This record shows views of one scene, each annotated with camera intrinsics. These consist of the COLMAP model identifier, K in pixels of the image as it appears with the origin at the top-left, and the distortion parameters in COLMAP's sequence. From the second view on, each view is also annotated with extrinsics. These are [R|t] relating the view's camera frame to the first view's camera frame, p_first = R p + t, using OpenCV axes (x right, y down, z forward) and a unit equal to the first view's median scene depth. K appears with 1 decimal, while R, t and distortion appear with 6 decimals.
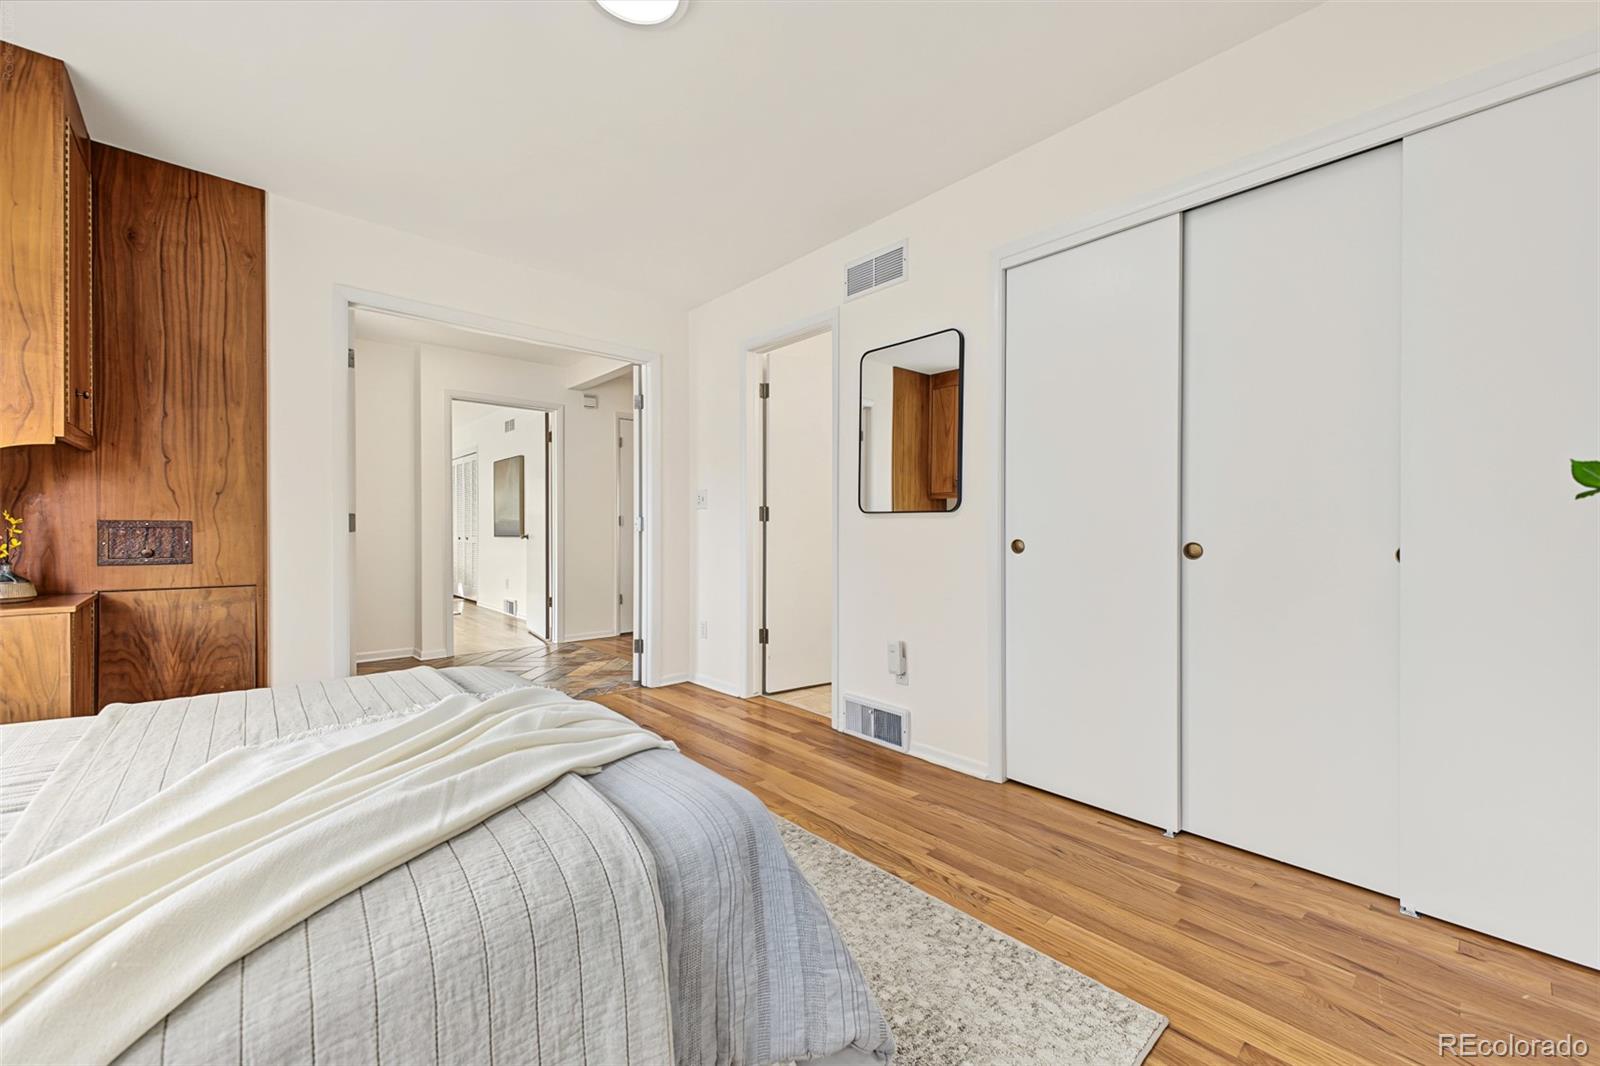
lens RADIAL K [[631.2, 0, 802.1], [0, 631.2, 529.3], [0, 0, 1]] dist [0.022707, -0.006173]
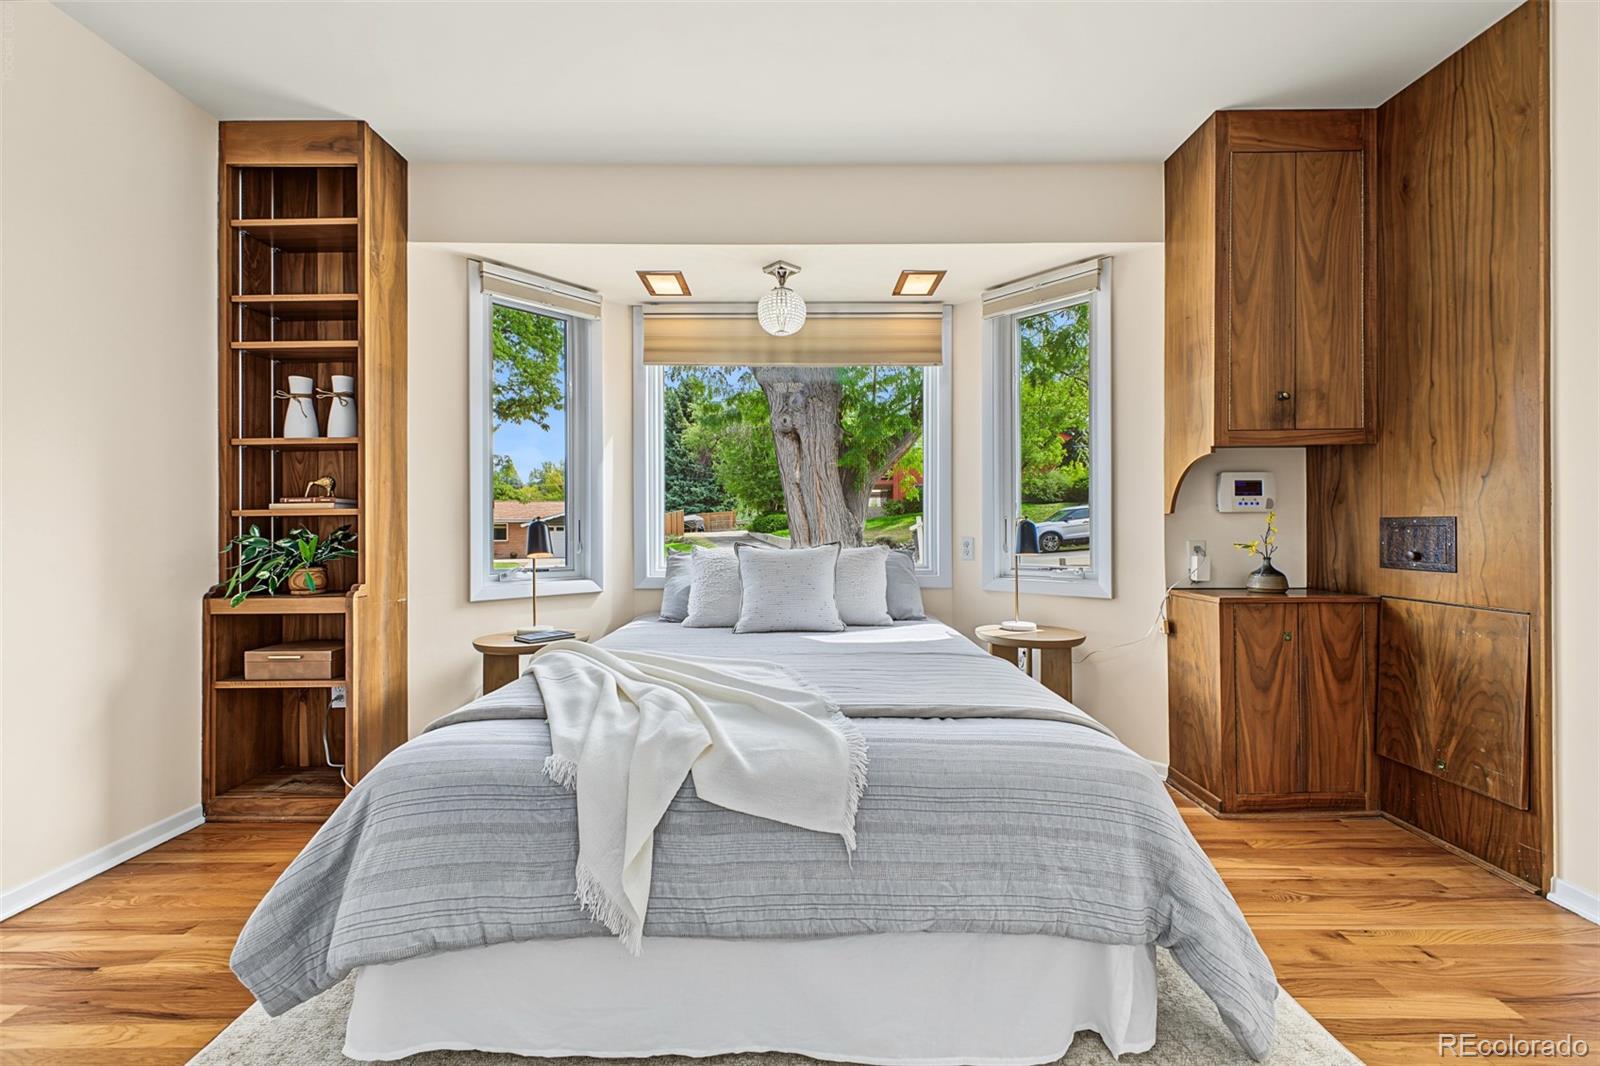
lens RADIAL K [[631.2, 0, 802.1], [0, 631.2, 529.3], [0, 0, 1]] dist [0.022707, -0.006173]
pose [[-0.683694, -0.001228, -0.729768, 0.129477], [0.001898, 0.999992, -0.003461, 0.003428], [0.729767, -0.003751, -0.683686, 0.960466]]
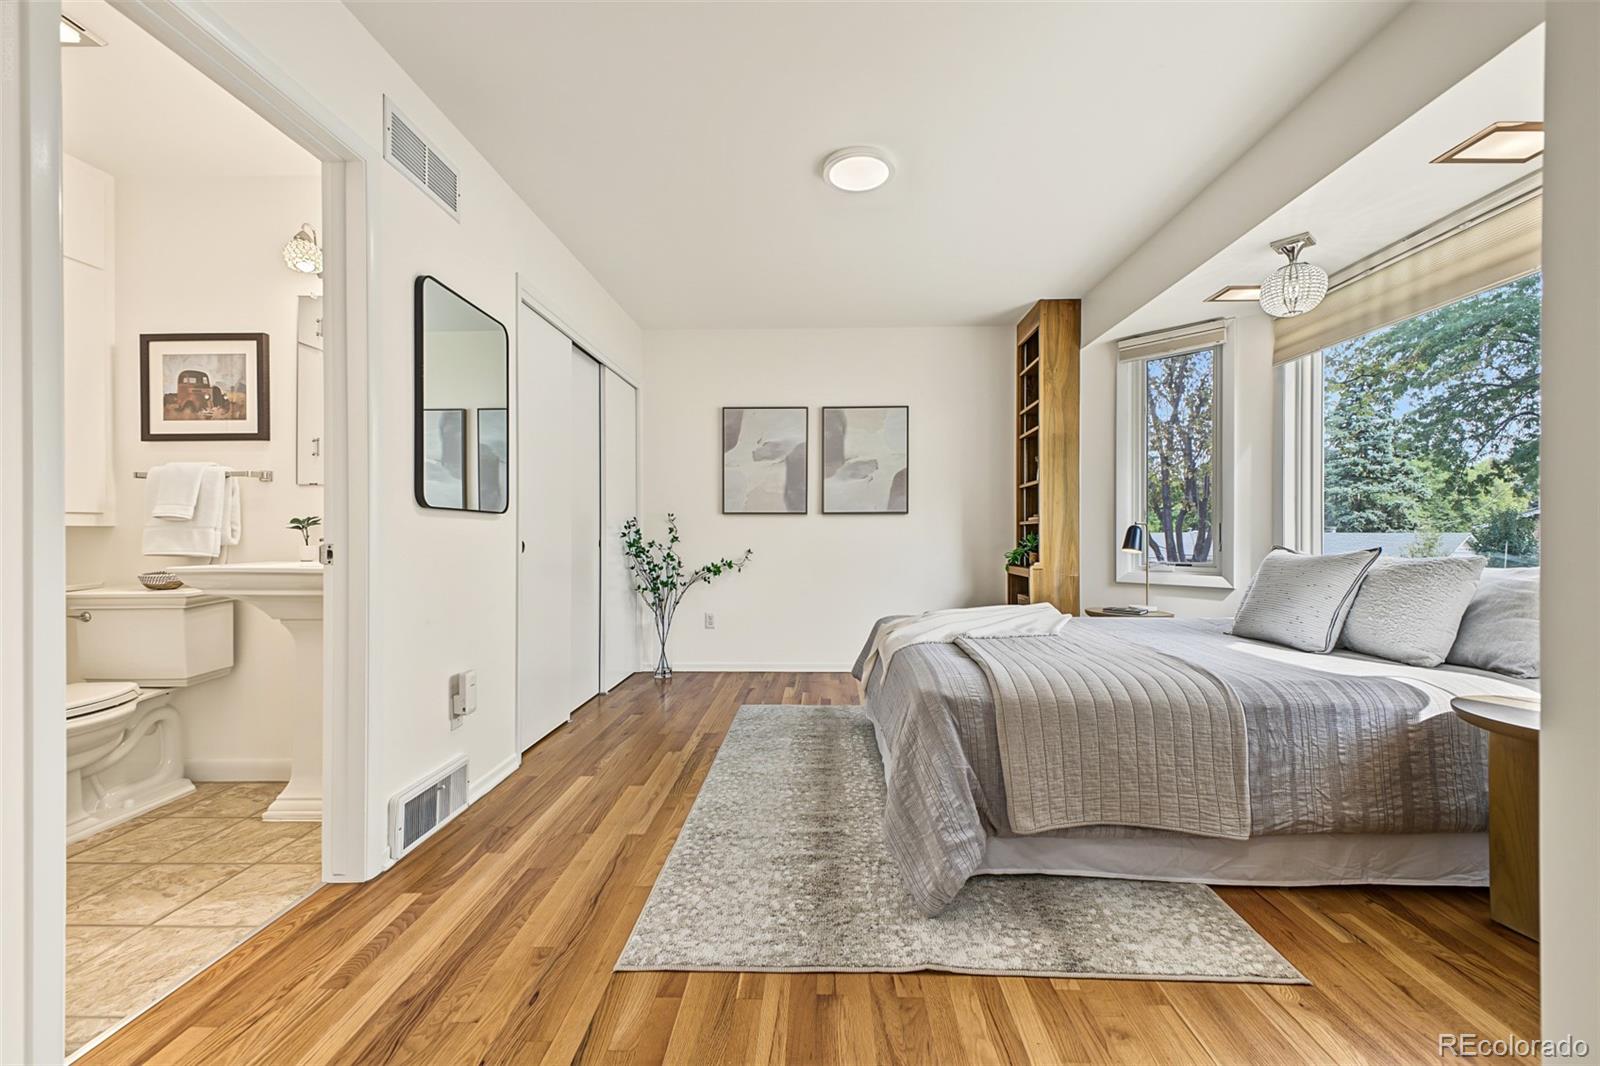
lens RADIAL K [[631.2, 0, 802.1], [0, 631.2, 529.3], [0, 0, 1]] dist [0.022707, -0.006173]
pose [[-0.715253, -0.000081, 0.698866, -0.810651], [-0.001008, 0.999999, -0.000916, -0.003535], [-0.698865, -0.001359, -0.715252, 1.452119]]
